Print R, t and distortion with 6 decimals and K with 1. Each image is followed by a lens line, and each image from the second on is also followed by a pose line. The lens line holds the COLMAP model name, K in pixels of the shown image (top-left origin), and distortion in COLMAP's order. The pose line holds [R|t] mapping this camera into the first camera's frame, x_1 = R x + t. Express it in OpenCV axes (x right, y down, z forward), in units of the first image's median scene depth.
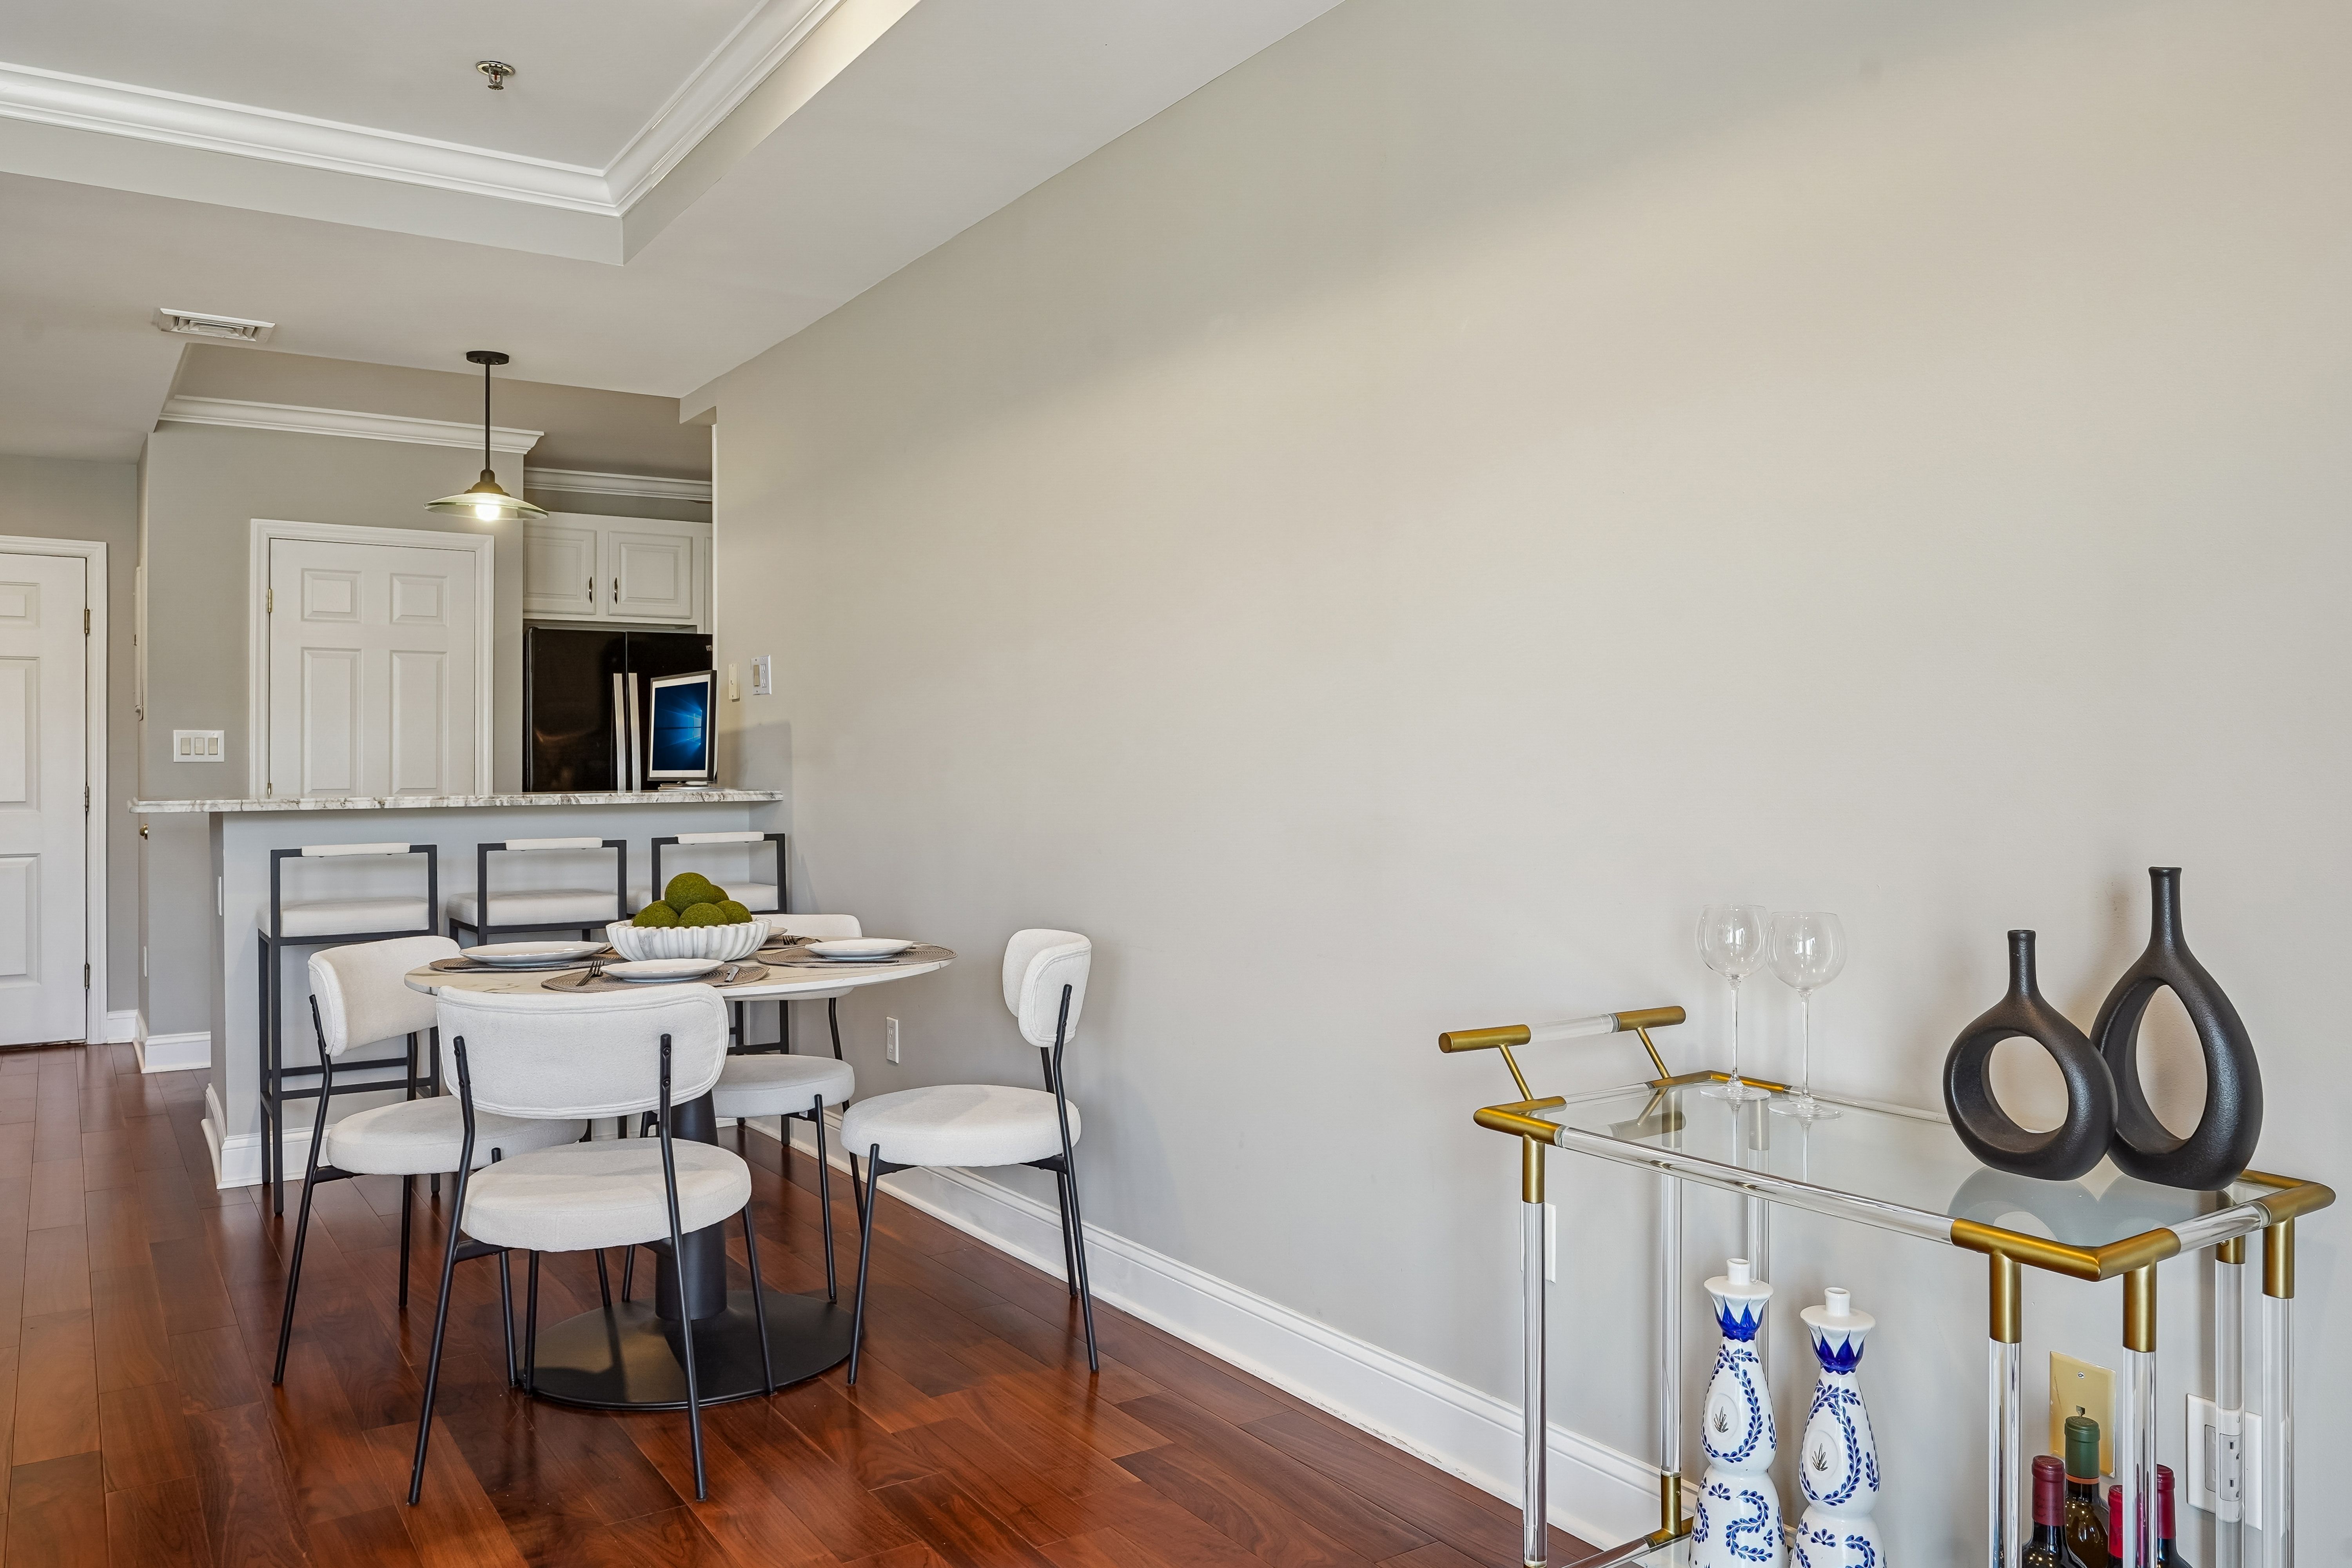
lens RADIAL K [[1694.8, 0, 1176.0], [0, 1694.8, 784.0], [0, 0, 1]] dist [-0.044865, -0.001595]
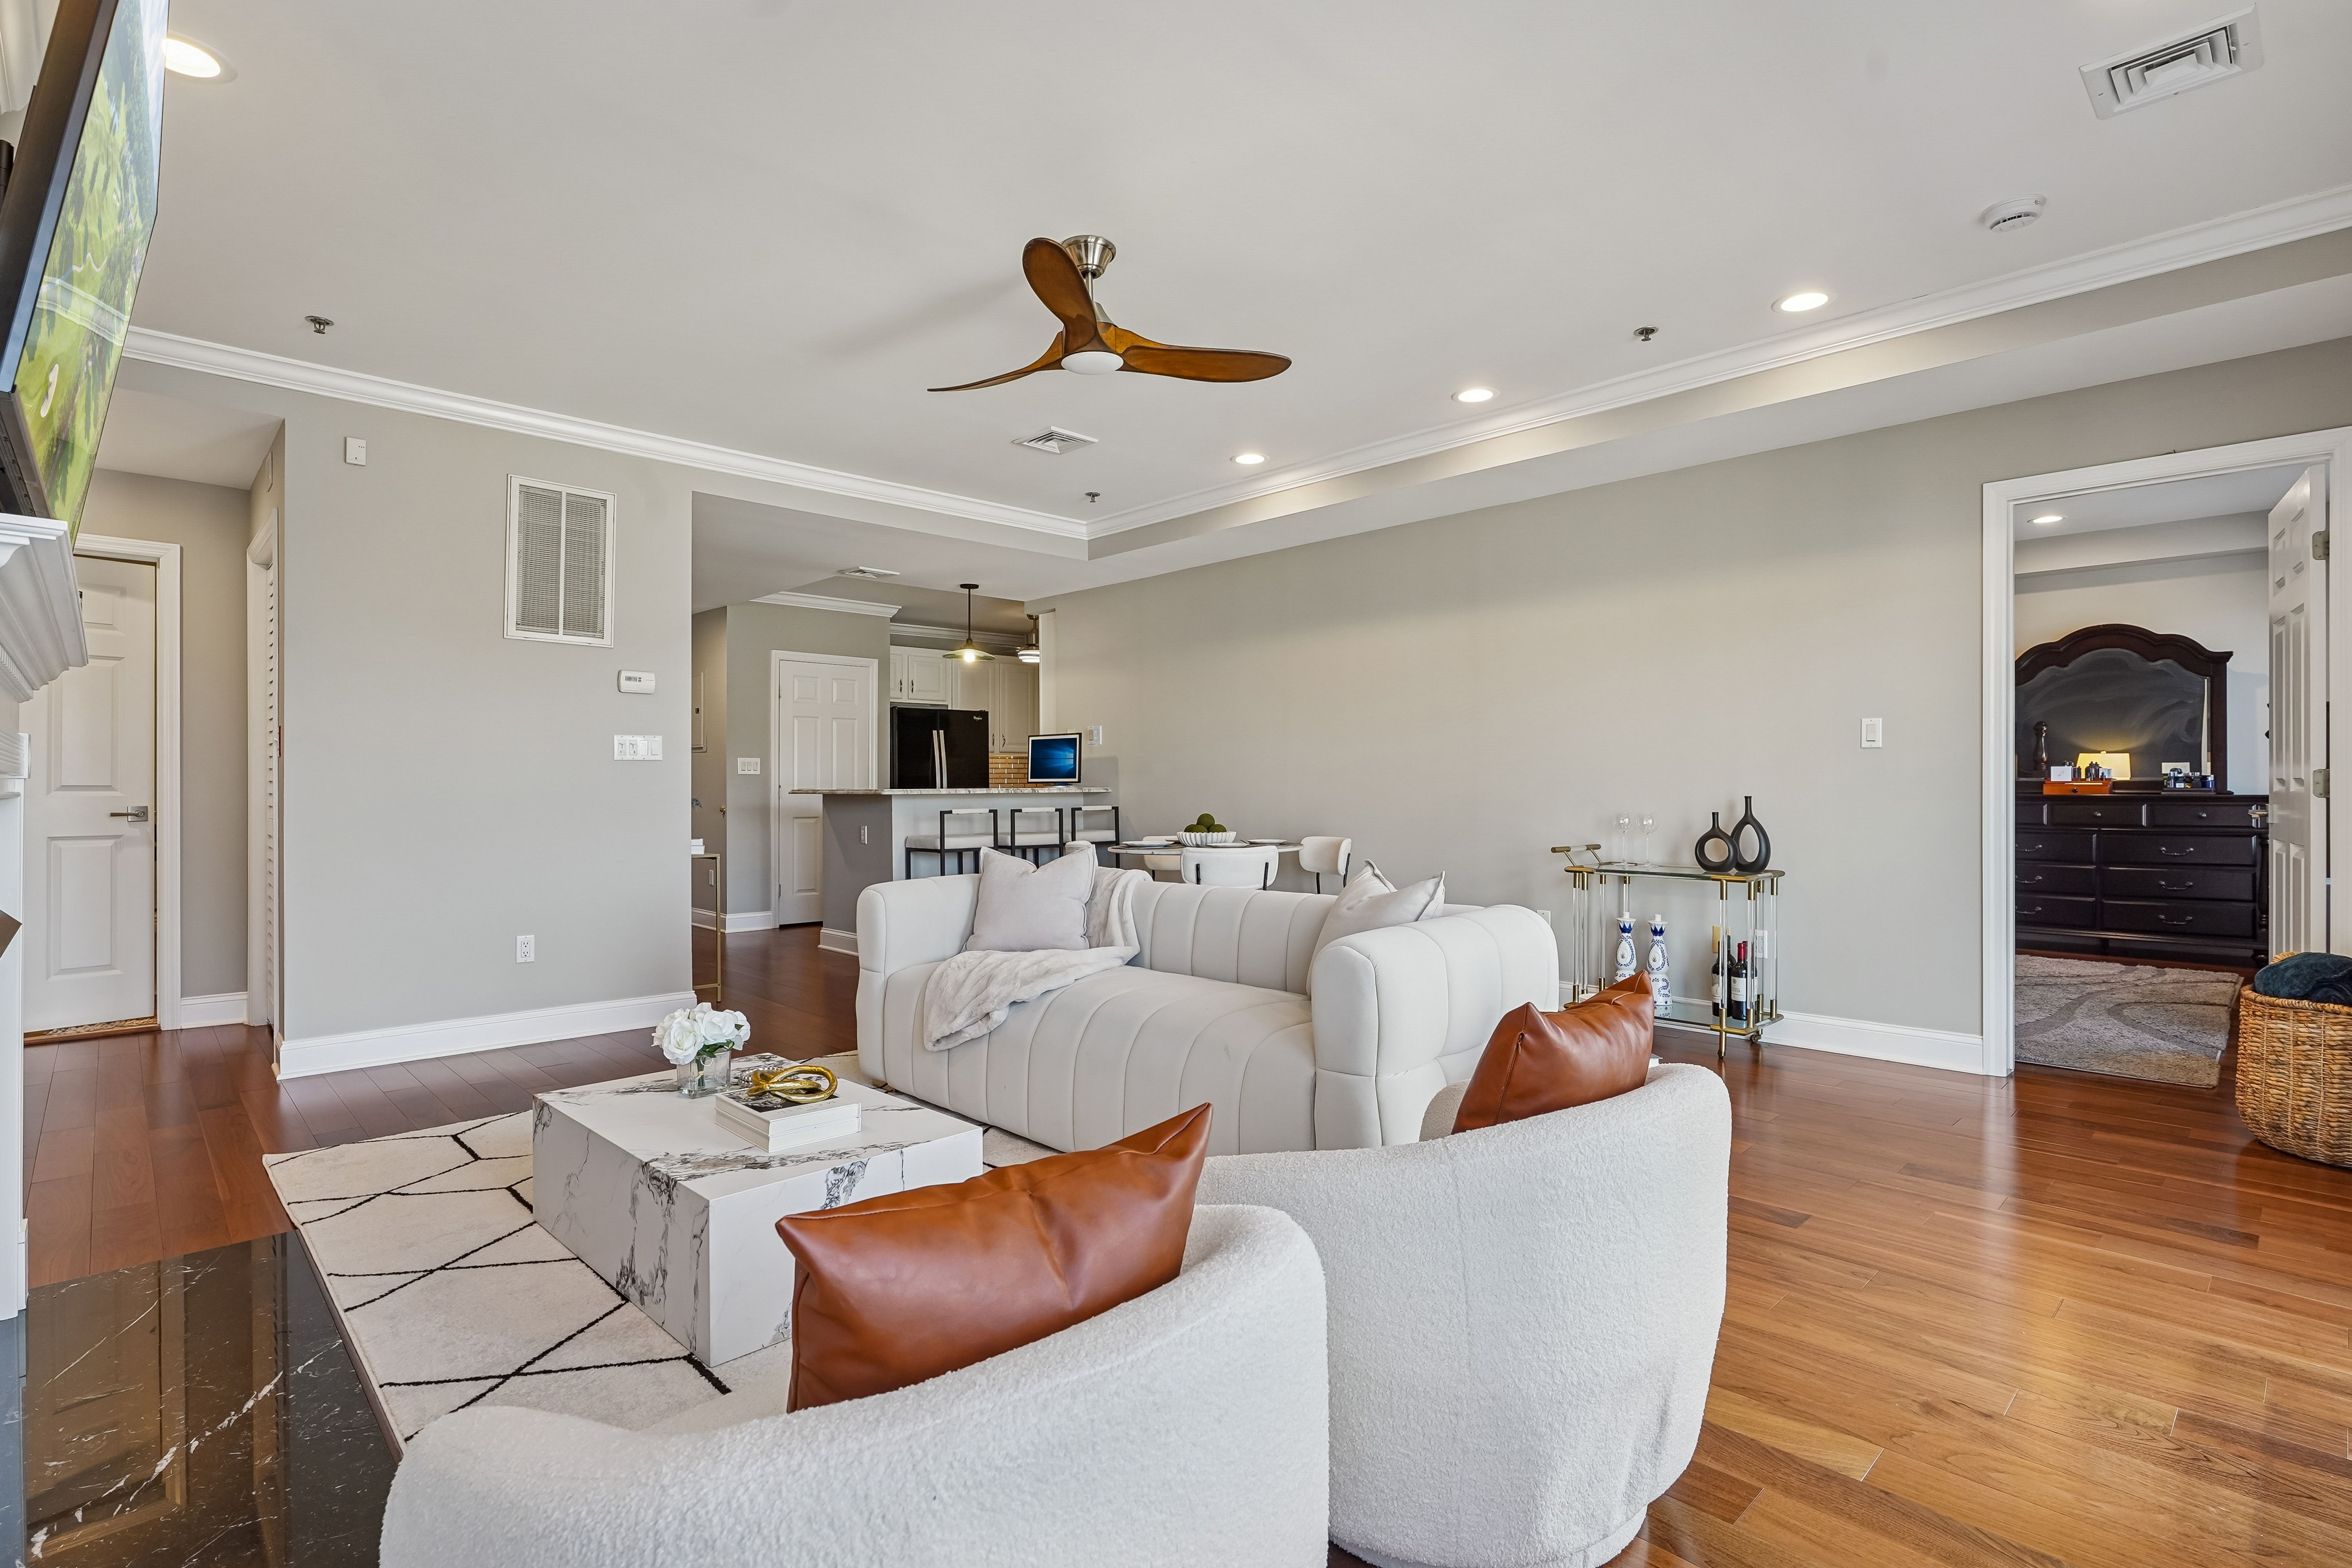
lens RADIAL K [[1123.9, 0, 1176.0], [0, 1123.9, 784.0], [0, 0, 1]] dist [-0.009179, 0.000173]
pose [[0.984440, -0.008173, 0.175533, -0.461491], [0.008227, 0.999966, 0.000423, 0.001800], [-0.175530, 0.001028, 0.984474, -0.534490]]
